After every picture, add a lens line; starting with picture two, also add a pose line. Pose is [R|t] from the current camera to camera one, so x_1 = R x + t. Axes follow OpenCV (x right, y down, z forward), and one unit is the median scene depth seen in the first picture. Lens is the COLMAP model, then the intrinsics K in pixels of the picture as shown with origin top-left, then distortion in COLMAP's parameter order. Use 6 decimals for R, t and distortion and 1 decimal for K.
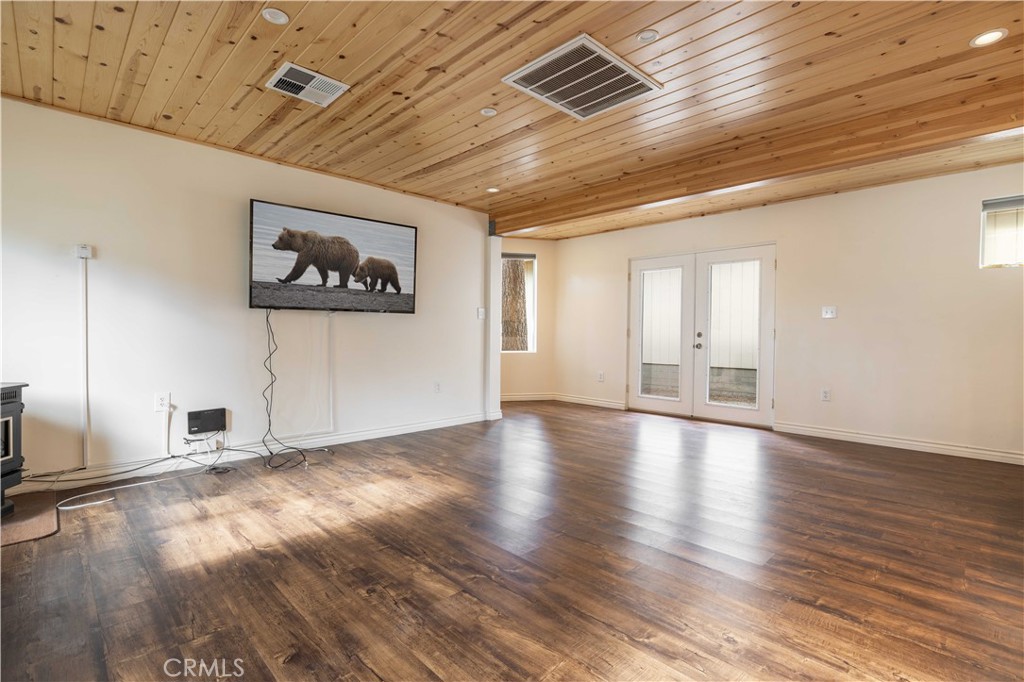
lens RADIAL K [[487.4, 0, 510.1], [0, 487.4, 339.3], [0, 0, 1]] dist [0.001209, 0.000261]
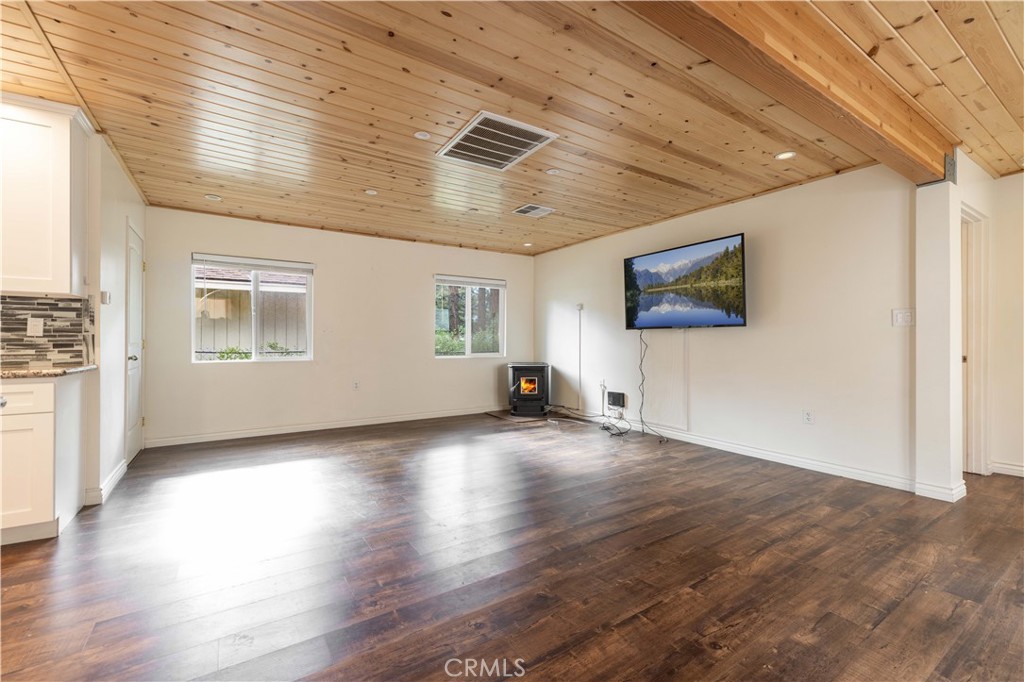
lens RADIAL K [[438.9, 0, 506.8], [0, 438.9, 342.3], [0, 0, 1]] dist [0.001943, -0.000961]
pose [[-0.213439, -0.003123, -0.976951, 0.904720], [-0.019580, 0.999808, 0.001082, -0.019170], [0.976760, 0.019360, -0.213459, 0.940241]]
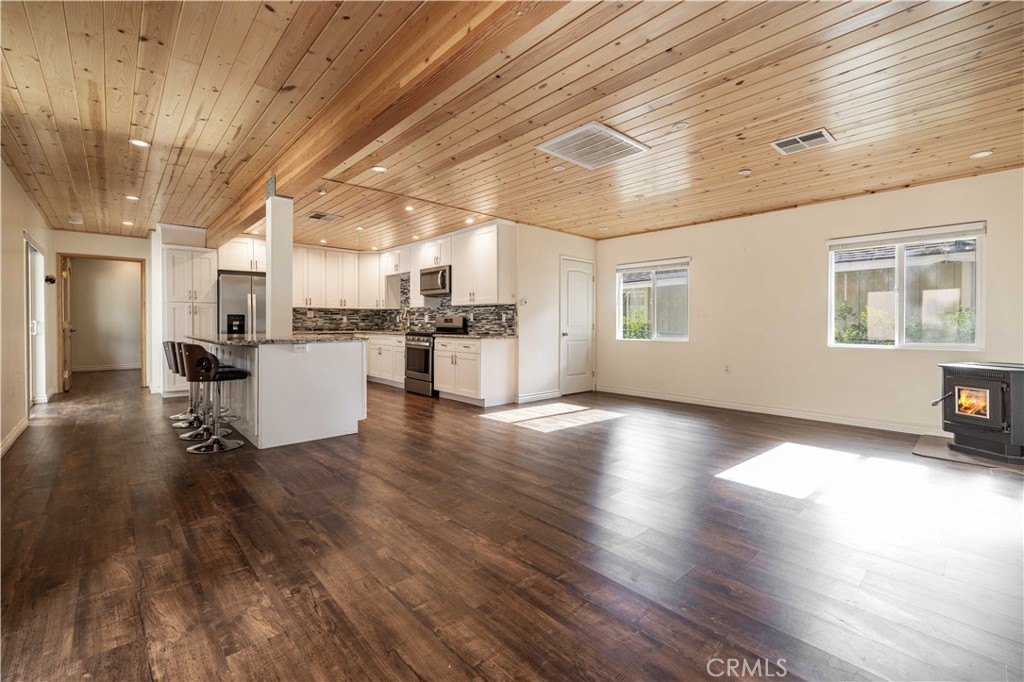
lens RADIAL K [[438.9, 0, 507.6], [0, 438.9, 334.3], [0, 0, 1]] dist [0.001943, -0.000961]
pose [[-0.997830, -0.009636, 0.065127, 0.223563], [-0.007032, 0.999171, 0.040091, -0.033774], [-0.065459, 0.039546, -0.997071, 1.679926]]
